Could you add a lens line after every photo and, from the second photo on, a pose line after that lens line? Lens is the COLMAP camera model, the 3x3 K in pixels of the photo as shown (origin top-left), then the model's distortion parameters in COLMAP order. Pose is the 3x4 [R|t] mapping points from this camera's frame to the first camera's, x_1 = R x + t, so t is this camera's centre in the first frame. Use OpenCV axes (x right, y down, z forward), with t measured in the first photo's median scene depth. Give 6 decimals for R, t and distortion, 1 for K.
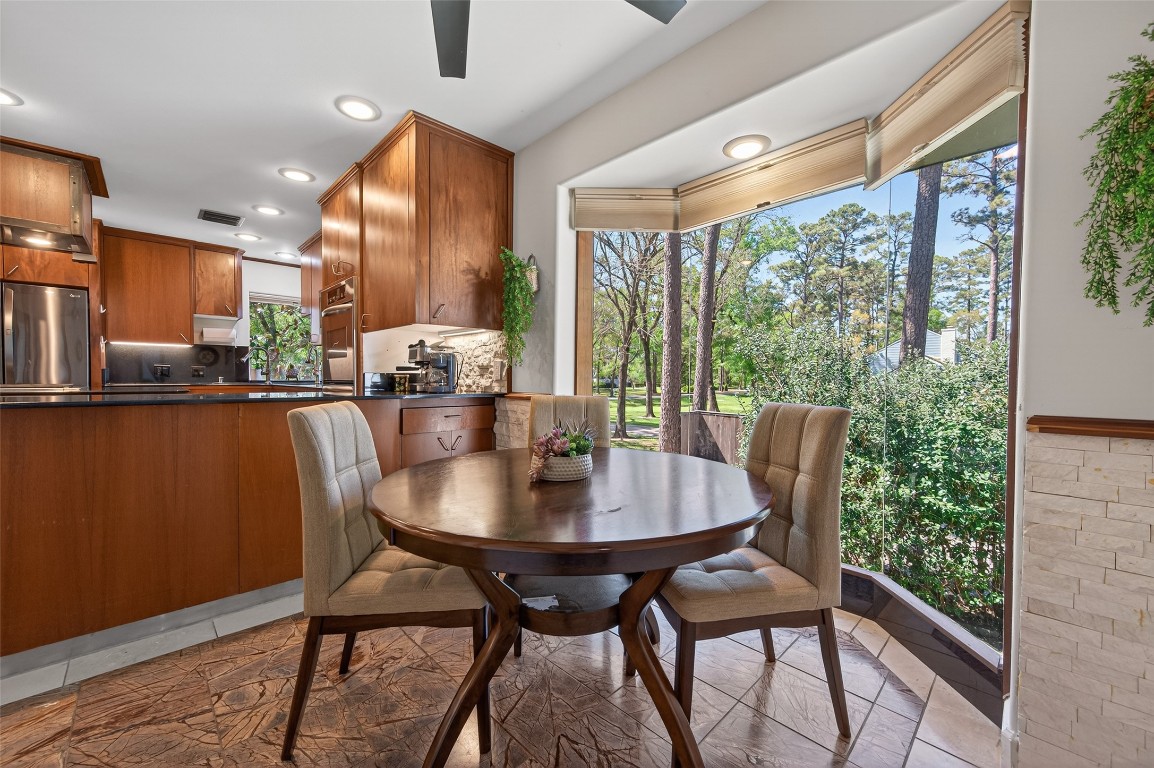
lens RADIAL K [[448.7, 0, 572.9], [0, 448.7, 385.3], [0, 0, 1]] dist [0.000784, 0.000489]
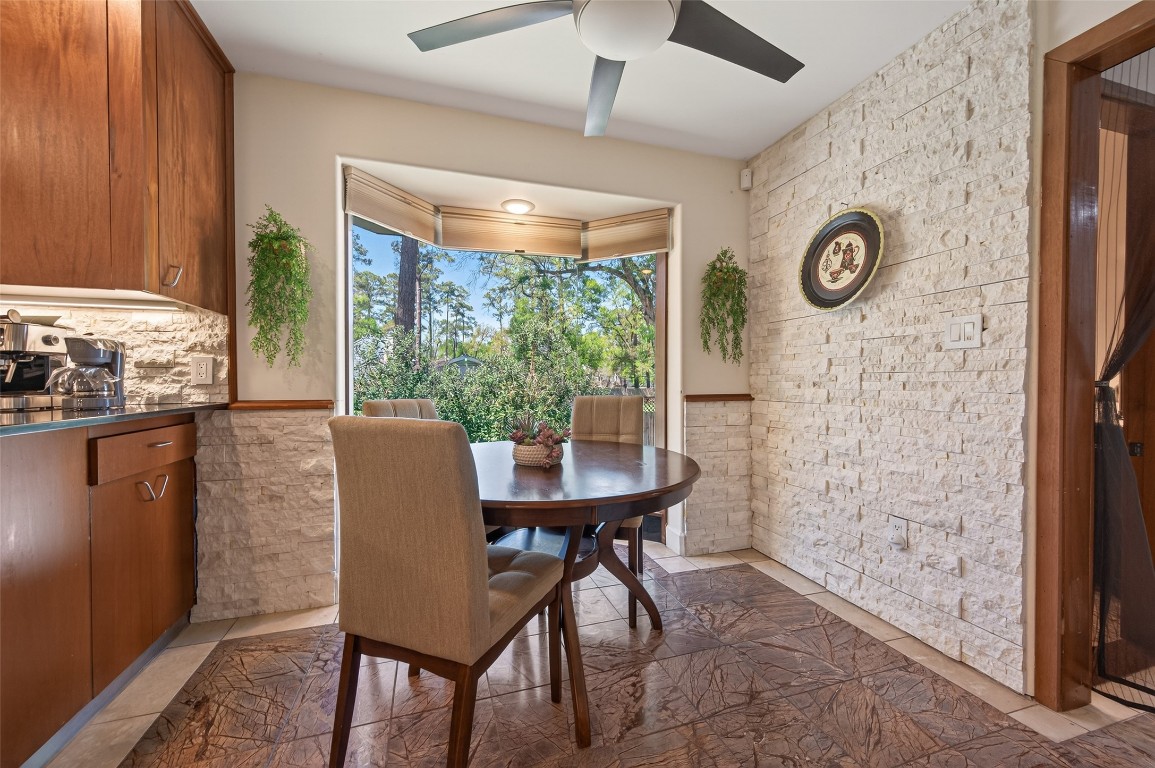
lens RADIAL K [[449.1, 0, 580.6], [0, 449.1, 383.1], [0, 0, 1]] dist [0.000784, 0.000489]
pose [[0.436214, -0.014722, 0.899722, -0.538407], [0.019081, 0.999793, 0.007108, -0.008292], [-0.899640, 0.014067, 0.436405, 0.189100]]
